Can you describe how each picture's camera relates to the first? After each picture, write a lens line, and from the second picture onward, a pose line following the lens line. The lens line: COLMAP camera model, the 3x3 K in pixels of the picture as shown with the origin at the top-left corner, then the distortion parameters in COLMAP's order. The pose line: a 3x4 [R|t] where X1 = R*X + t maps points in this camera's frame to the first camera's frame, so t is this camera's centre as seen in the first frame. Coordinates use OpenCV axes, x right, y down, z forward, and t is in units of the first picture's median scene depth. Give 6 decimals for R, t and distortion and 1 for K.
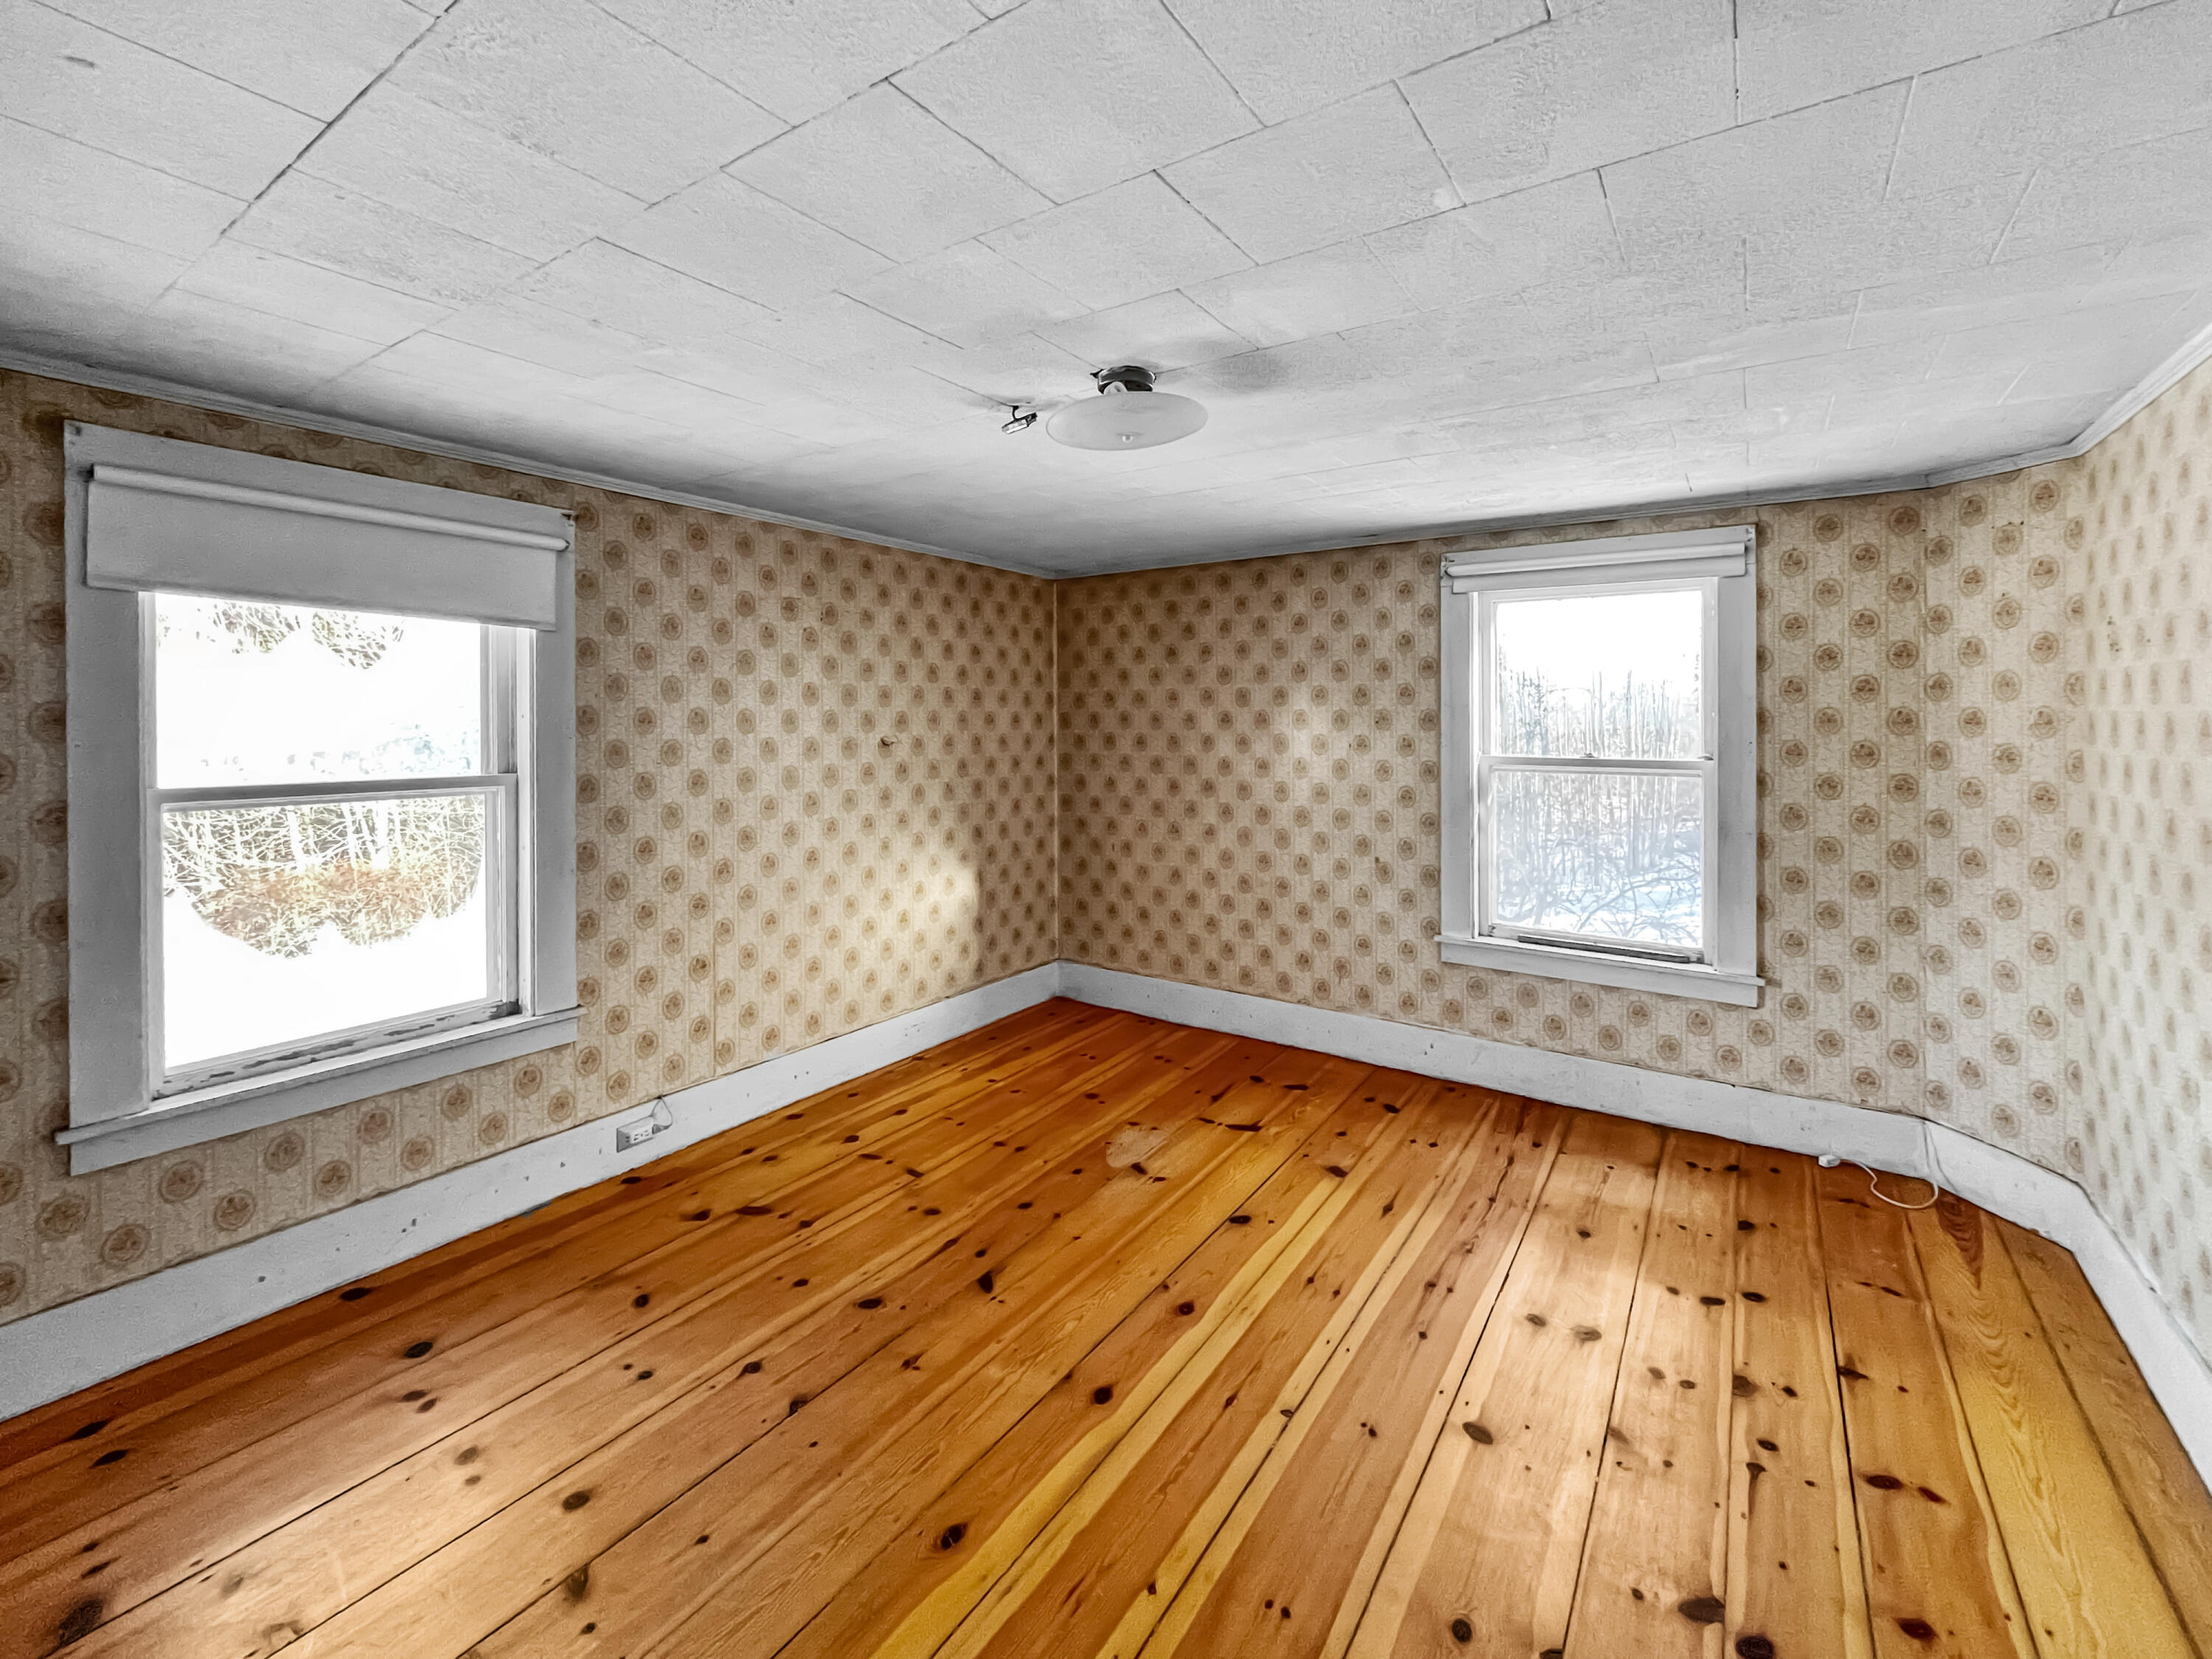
lens RADIAL K [[932.7, 0, 1108.2], [0, 932.7, 835.7], [0, 0, 1]] dist [-0.003778, -0.000257]
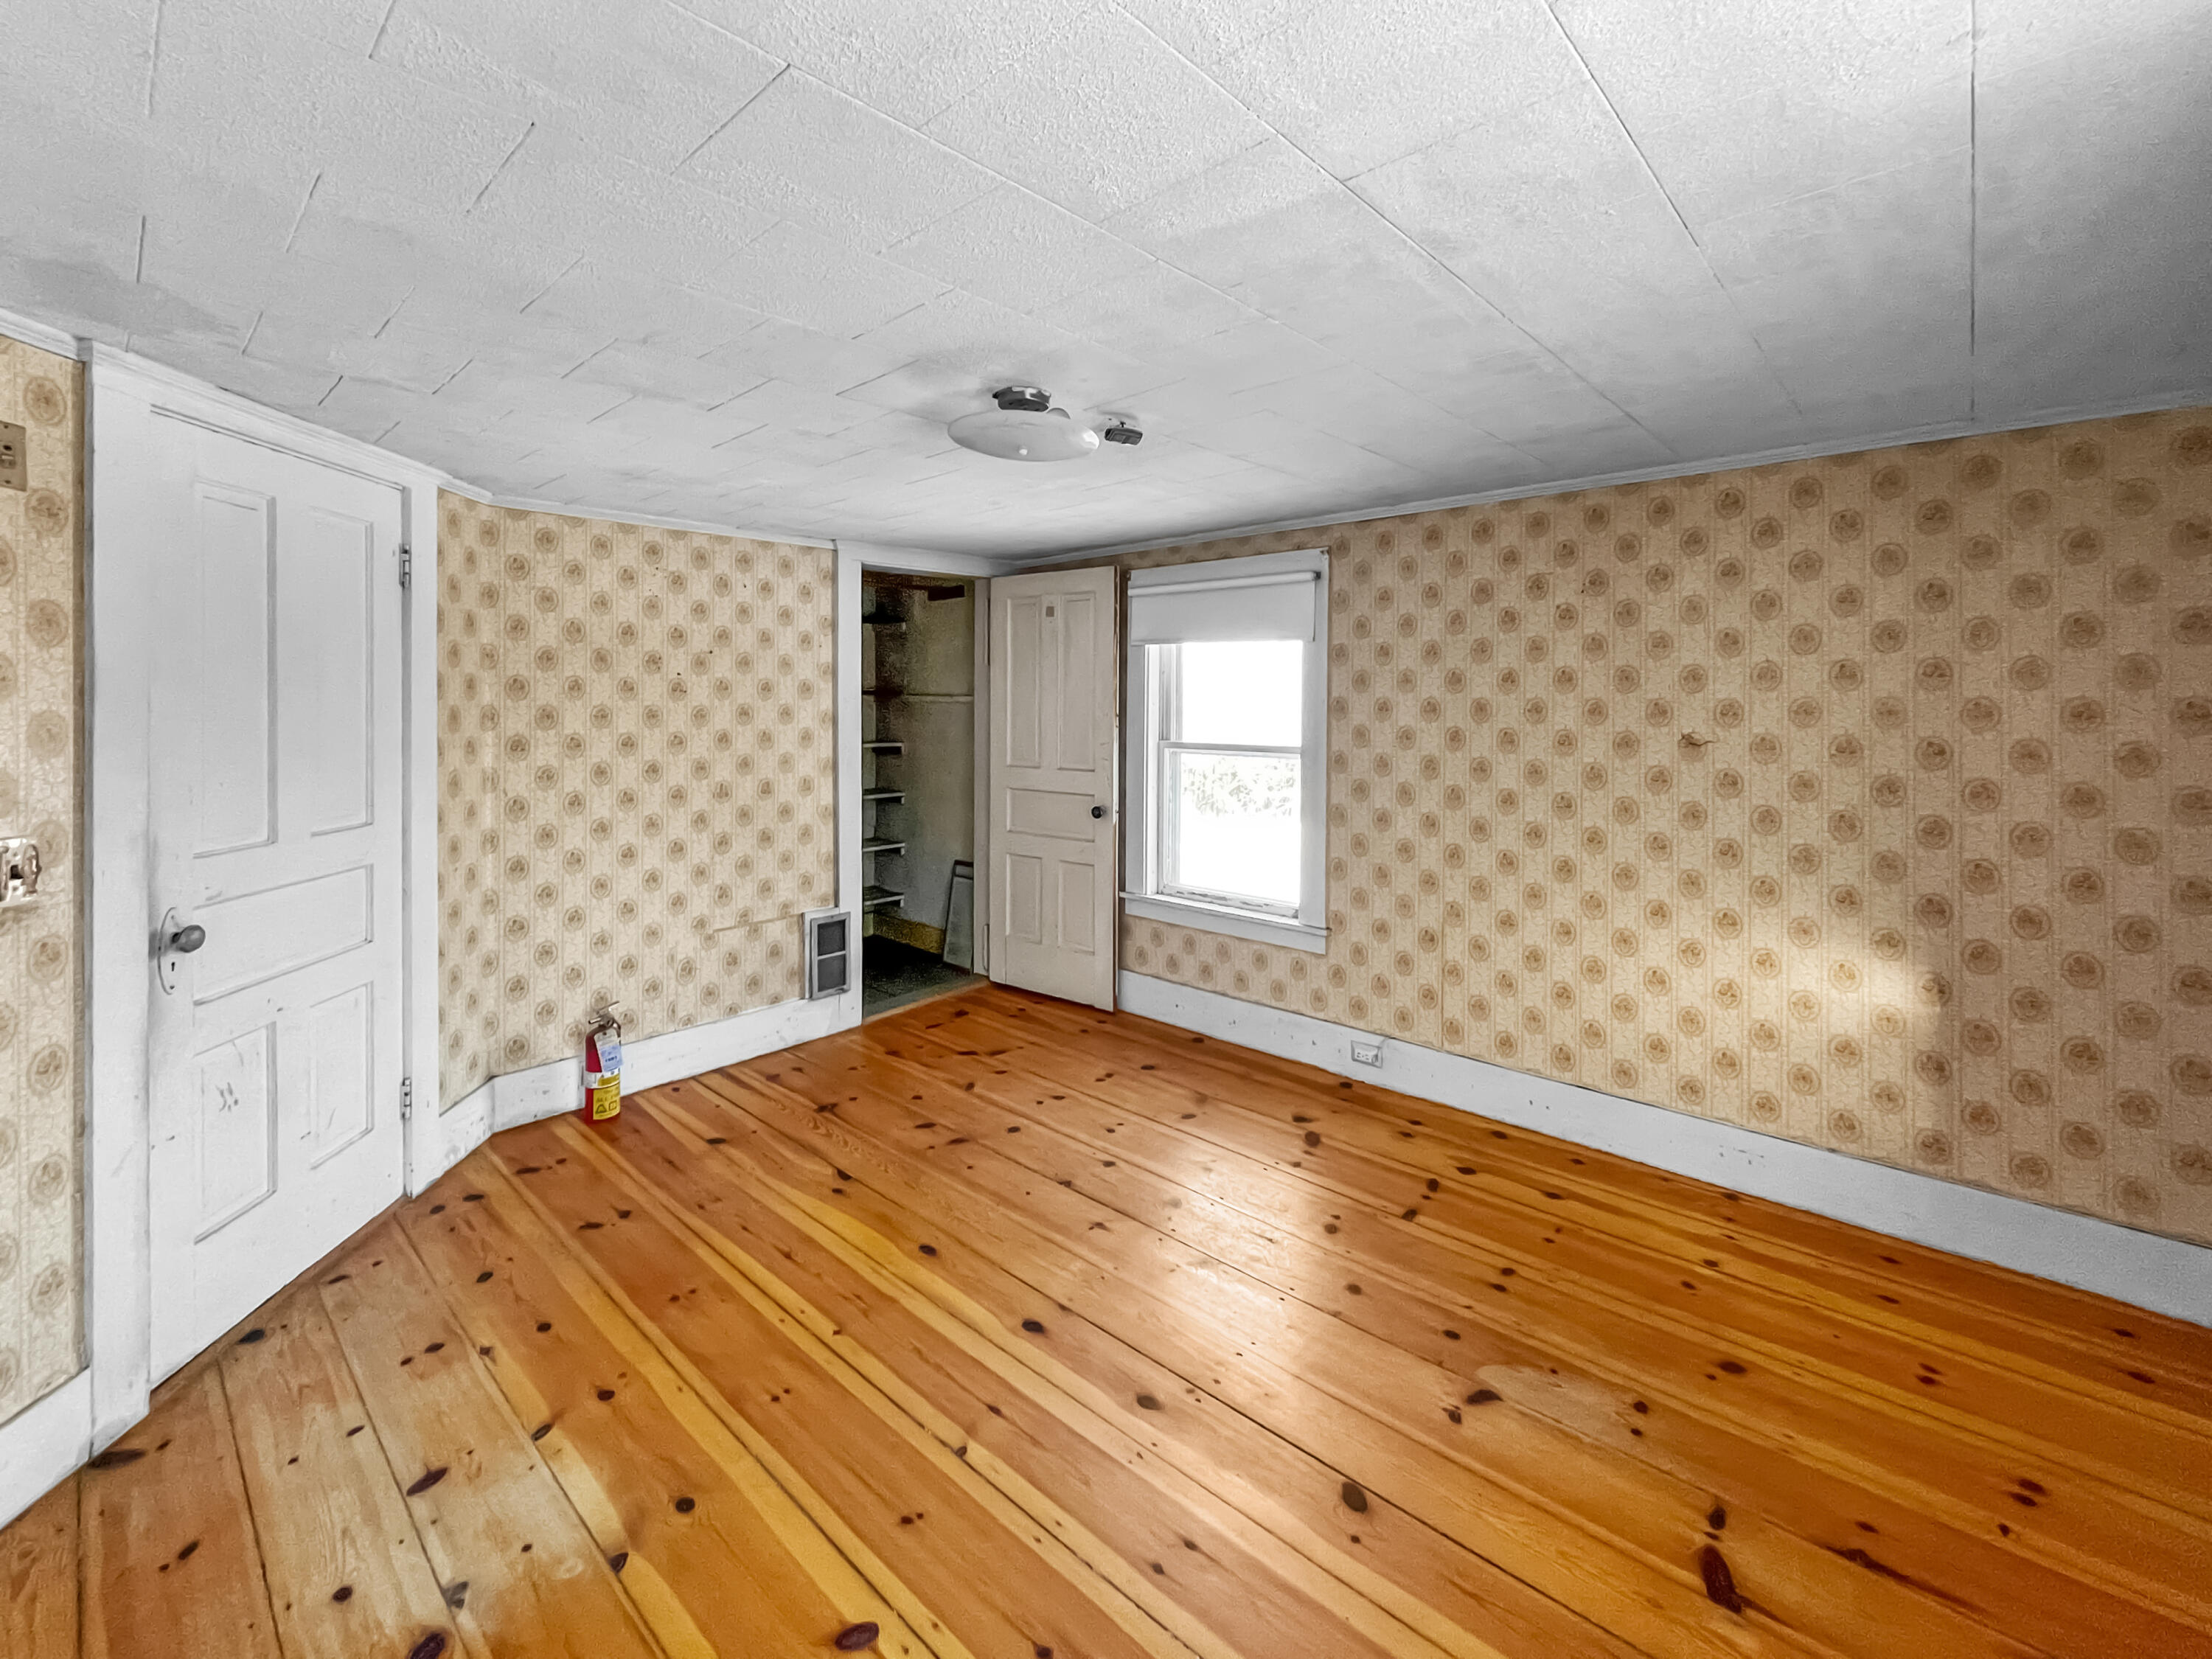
lens RADIAL K [[932.7, 0, 1109.1], [0, 932.7, 825.7], [0, 0, 1]] dist [-0.003778, -0.000257]
pose [[-0.141130, 0.133483, -0.980951, 0.645616], [-0.120766, 0.981147, 0.150884, -0.104118], [0.982598, 0.139759, -0.122349, 0.748043]]
